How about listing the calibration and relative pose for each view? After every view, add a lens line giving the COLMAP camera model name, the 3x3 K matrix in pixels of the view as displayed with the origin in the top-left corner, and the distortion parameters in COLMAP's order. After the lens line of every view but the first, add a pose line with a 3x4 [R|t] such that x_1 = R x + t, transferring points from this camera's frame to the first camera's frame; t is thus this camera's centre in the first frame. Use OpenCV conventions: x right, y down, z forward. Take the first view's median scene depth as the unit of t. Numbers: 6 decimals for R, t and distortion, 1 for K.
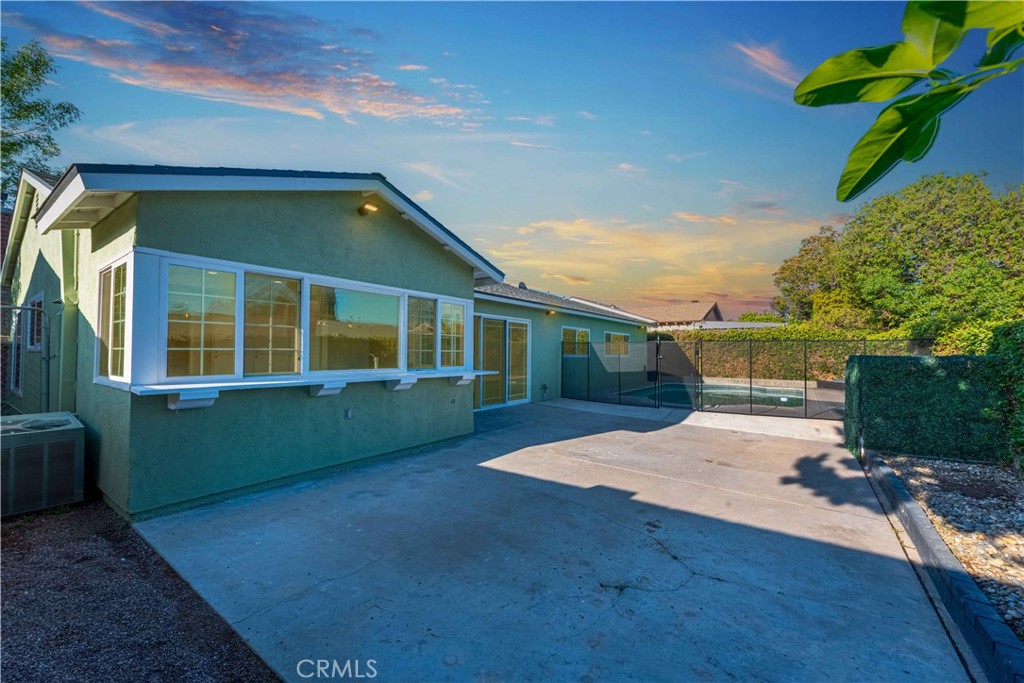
lens RADIAL K [[399.3, 0, 511.0], [0, 399.3, 344.7], [0, 0, 1]] dist [0.008385, -0.002446]
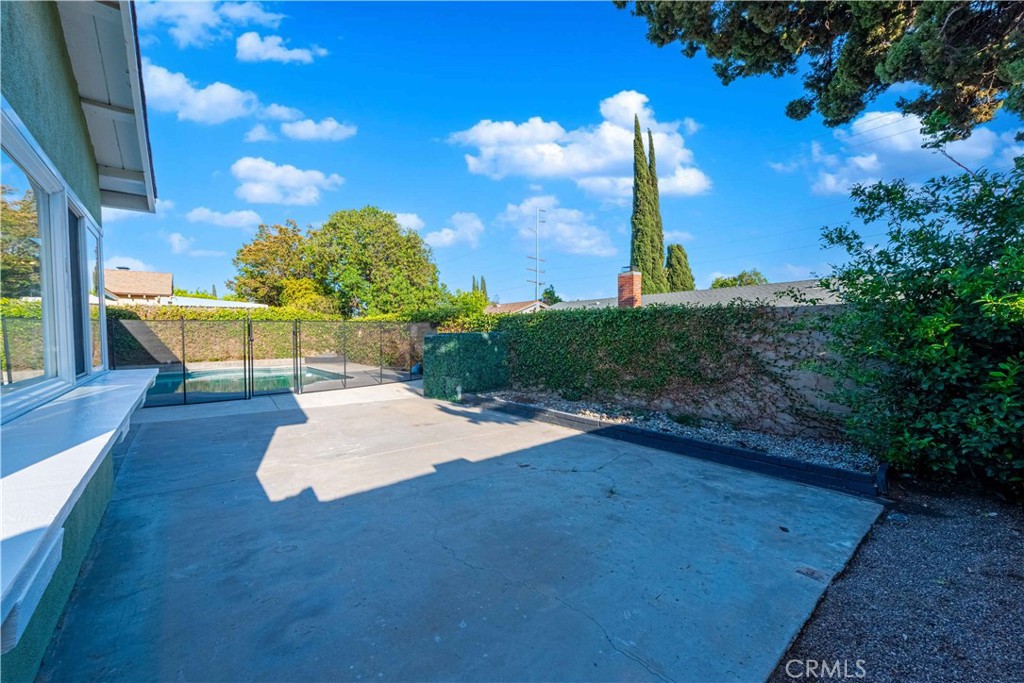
lens RADIAL K [[399.3, 0, 511.0], [0, 399.3, 344.7], [0, 0, 1]] dist [0.008385, -0.002446]
pose [[0.250723, -0.038160, 0.967306, -0.708059], [-0.006754, 0.999129, 0.041166, 0.012616], [-0.968035, -0.016854, 0.250247, 0.599215]]
